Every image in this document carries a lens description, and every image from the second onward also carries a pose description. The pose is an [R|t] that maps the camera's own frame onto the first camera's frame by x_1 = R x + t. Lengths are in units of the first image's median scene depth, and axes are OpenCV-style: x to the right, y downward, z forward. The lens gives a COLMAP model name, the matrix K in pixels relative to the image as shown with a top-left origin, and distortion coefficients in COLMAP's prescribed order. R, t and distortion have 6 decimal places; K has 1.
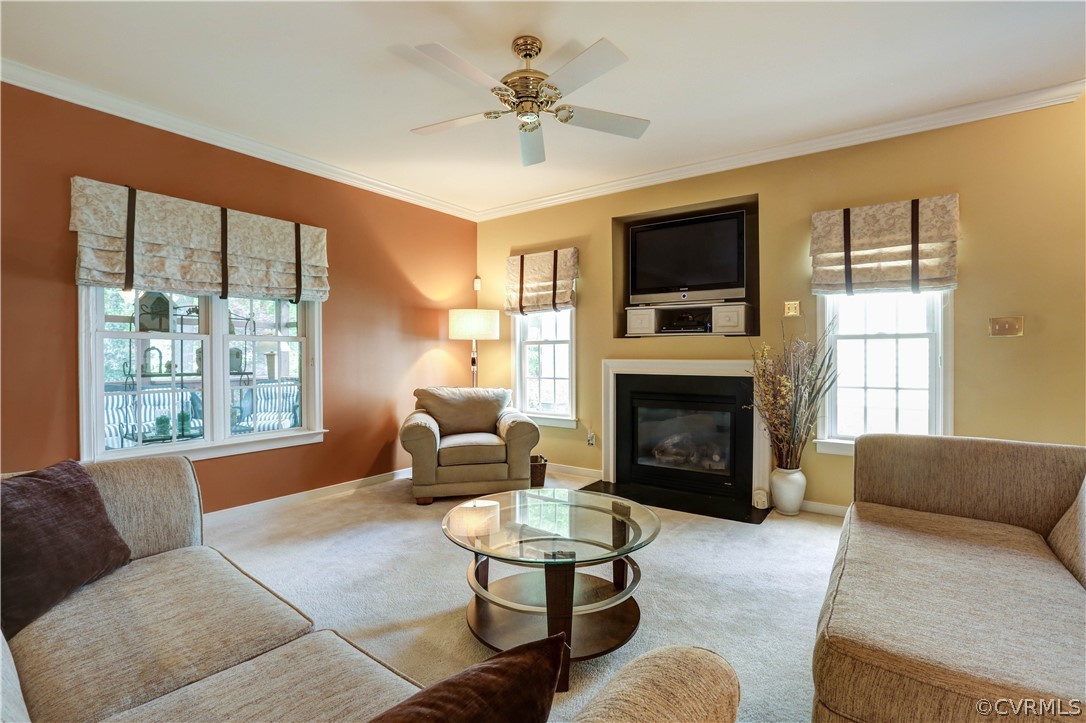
lens RADIAL K [[495.7, 0, 549.4], [0, 495.7, 358.4], [0, 0, 1]] dist [-0.021457, 0.007285]
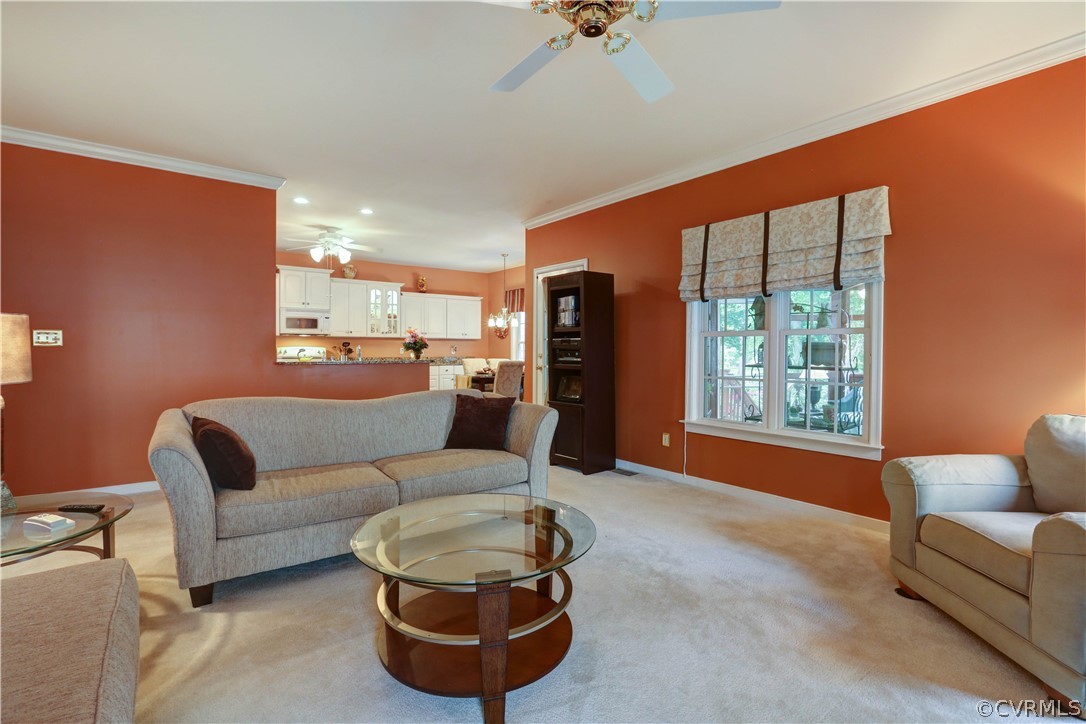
lens RADIAL K [[495.7, 0, 552.8], [0, 495.7, 360.4], [0, 0, 1]] dist [-0.021457, 0.007285]
pose [[-0.250242, 0.018857, -0.968000, 0.483477], [-0.013106, 0.999653, 0.022862, -0.001070], [0.968095, 0.018408, -0.249908, 0.796228]]
